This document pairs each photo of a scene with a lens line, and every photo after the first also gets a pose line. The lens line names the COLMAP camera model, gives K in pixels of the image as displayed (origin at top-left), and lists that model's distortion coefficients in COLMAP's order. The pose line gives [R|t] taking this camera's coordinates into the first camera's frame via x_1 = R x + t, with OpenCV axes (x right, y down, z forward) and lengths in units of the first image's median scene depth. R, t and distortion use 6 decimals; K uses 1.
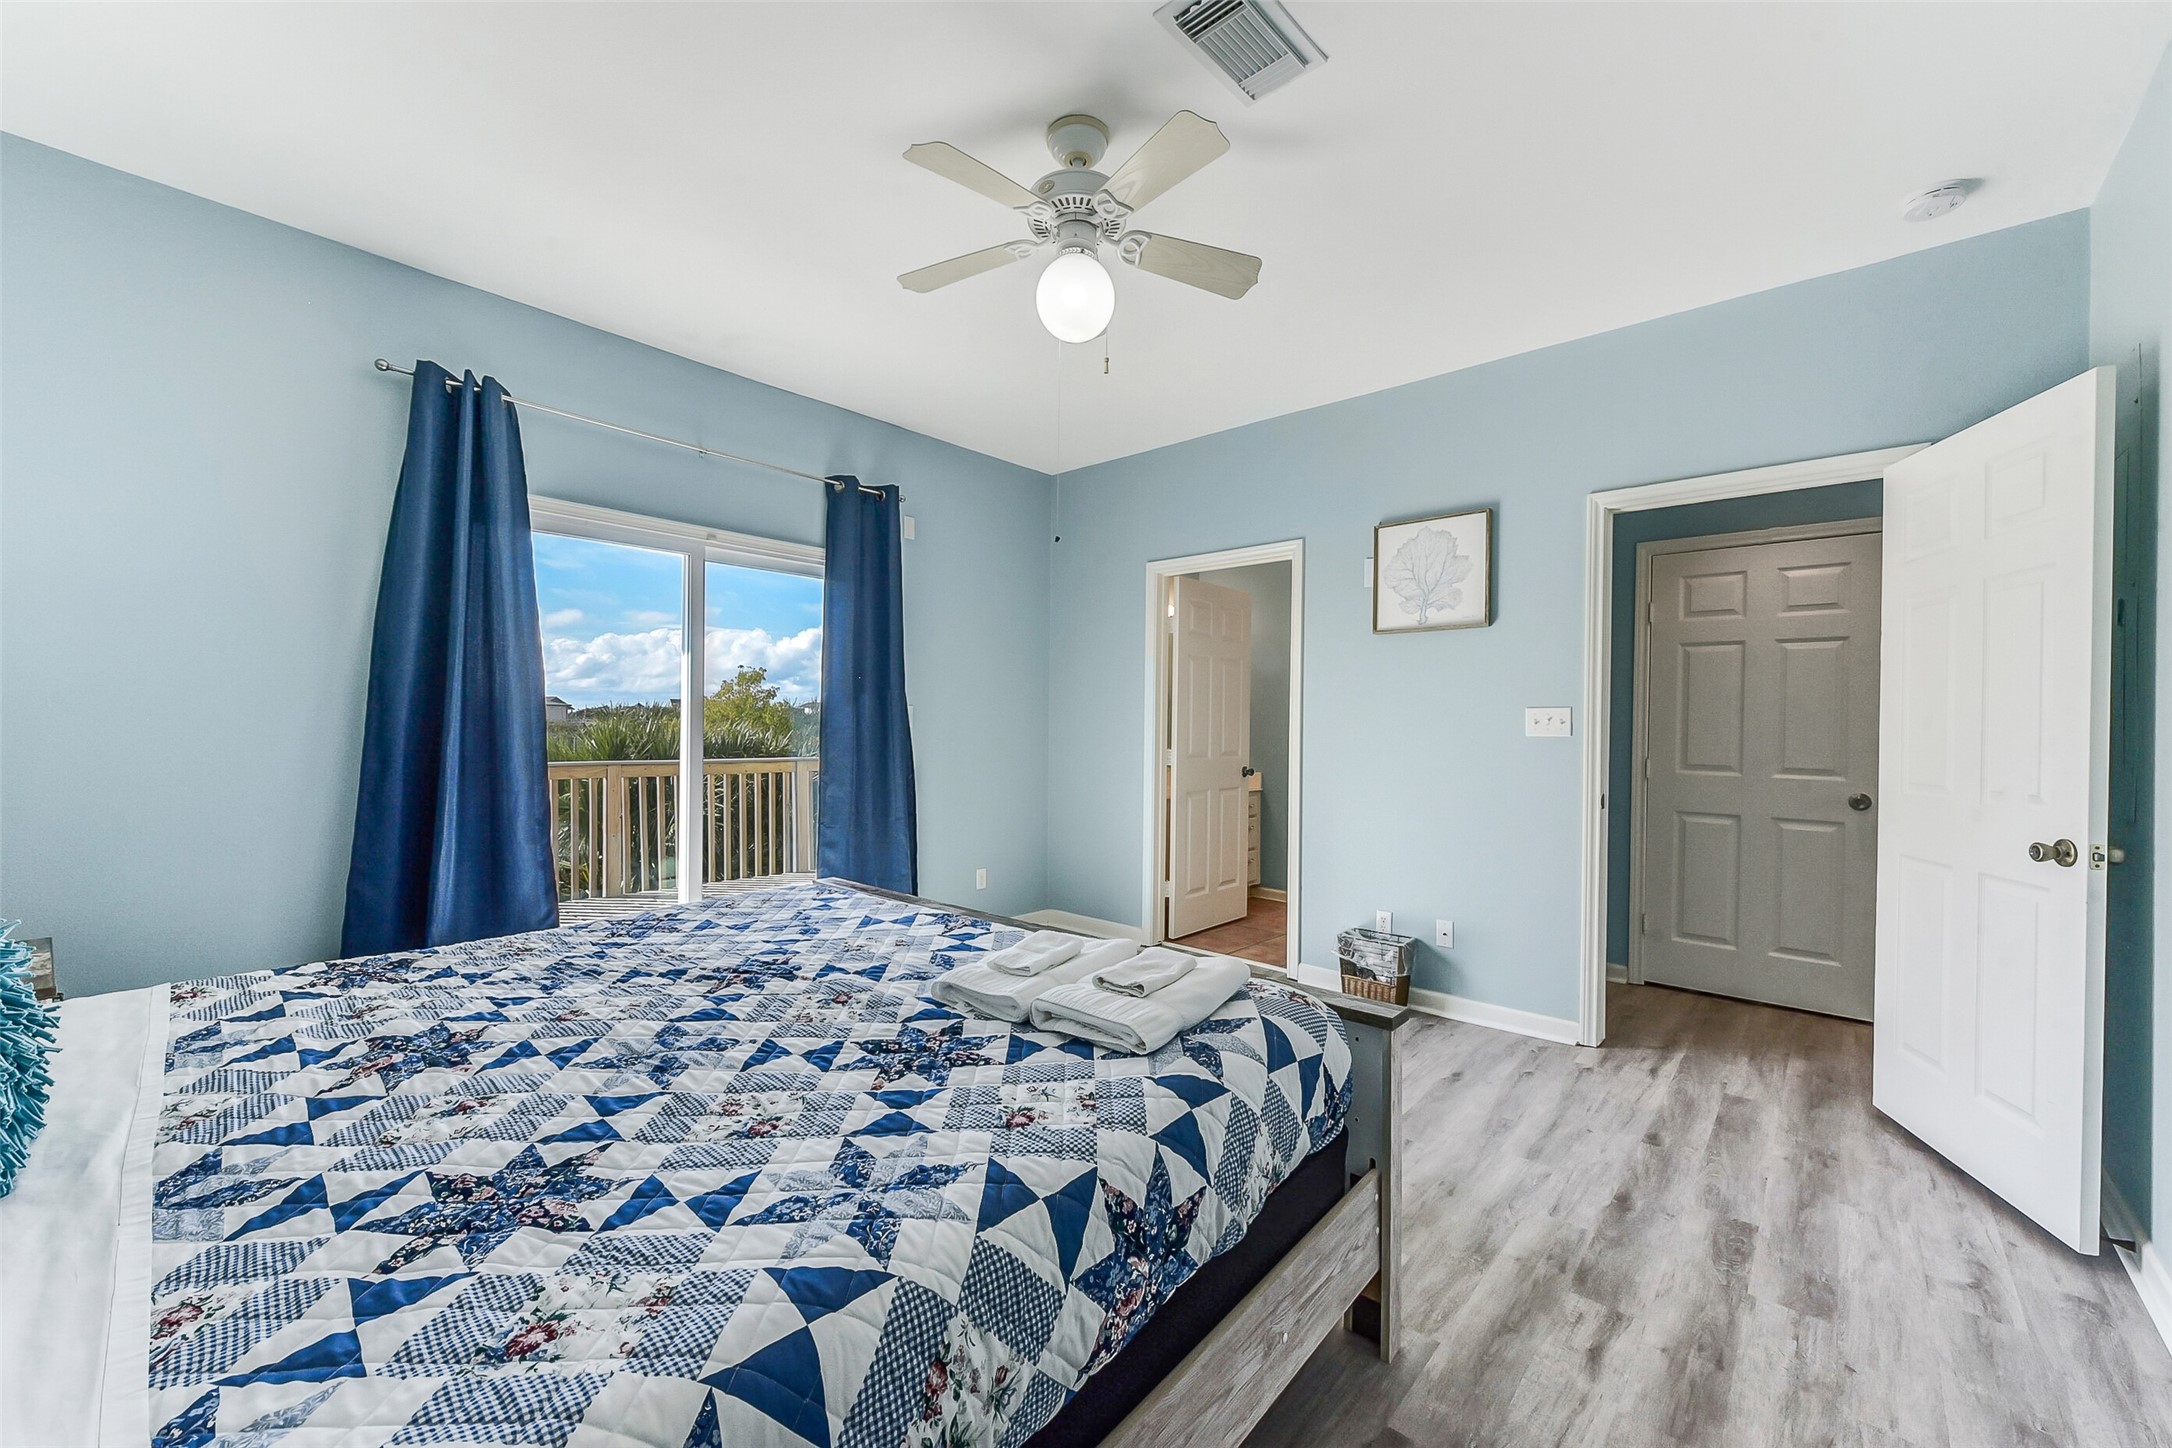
lens RADIAL K [[852.2, 0, 1084.8], [0, 852.2, 727.5], [0, 0, 1]] dist [0.003151, -0.001908]
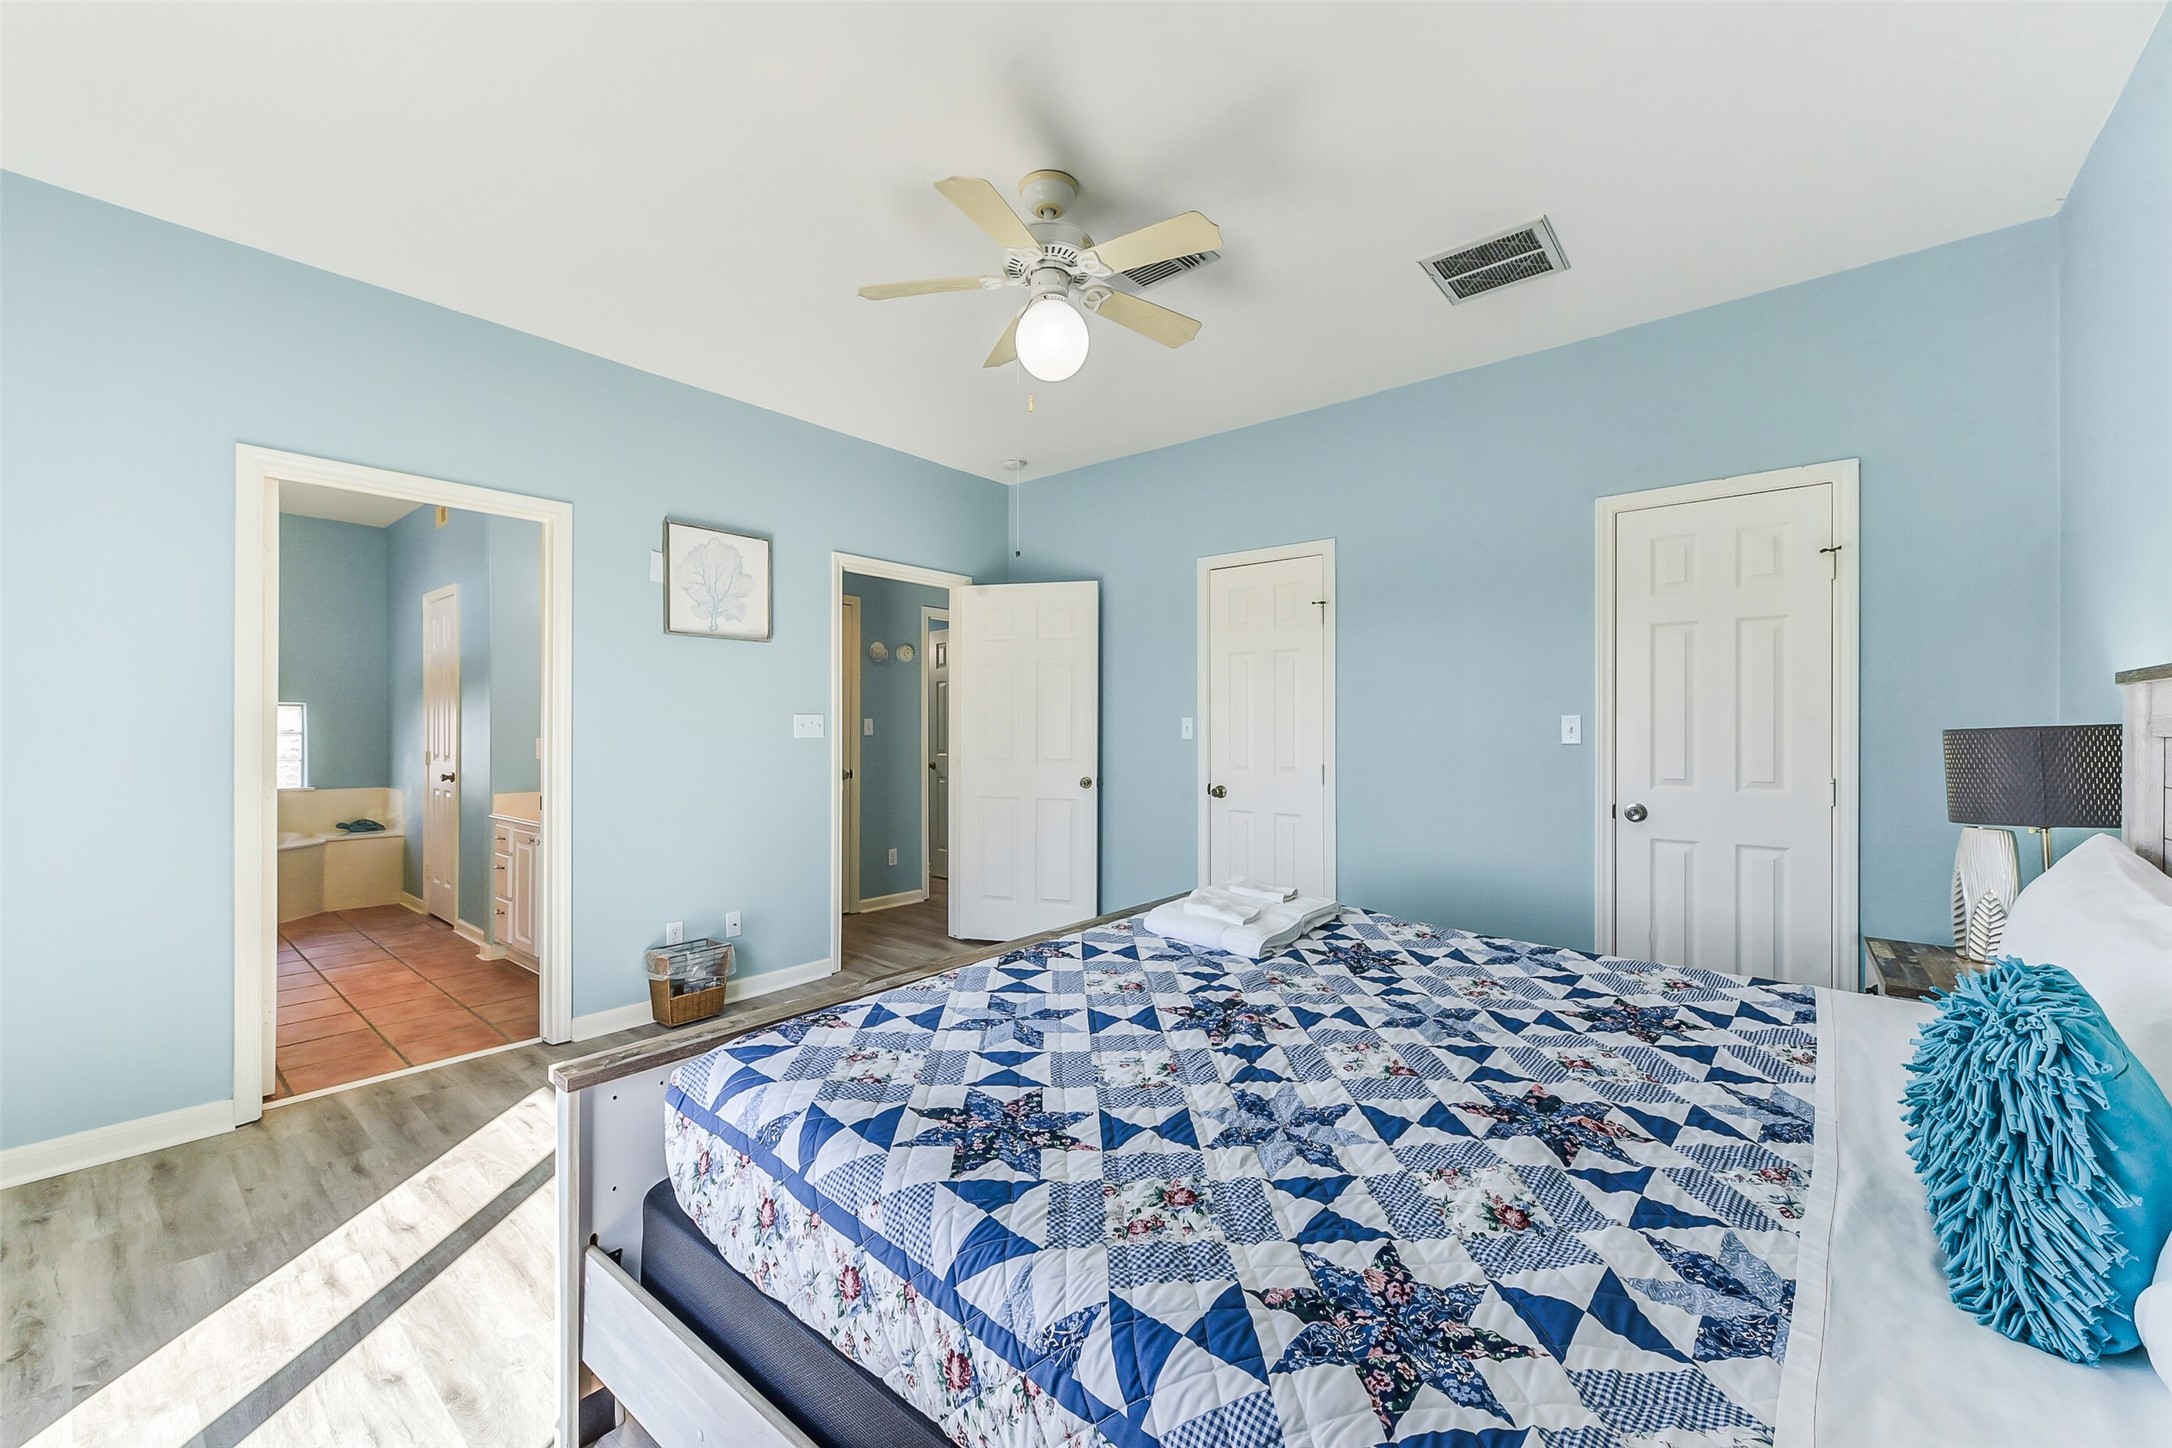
lens RADIAL K [[852.2, 0, 1087.1], [0, 852.2, 725.4], [0, 0, 1]] dist [0.003151, -0.001908]
pose [[-0.026585, -0.012844, 0.999564, -1.010812], [-0.002479, 0.999915, 0.012782, -0.034195], [-0.999643, -0.002138, -0.026615, 0.902567]]
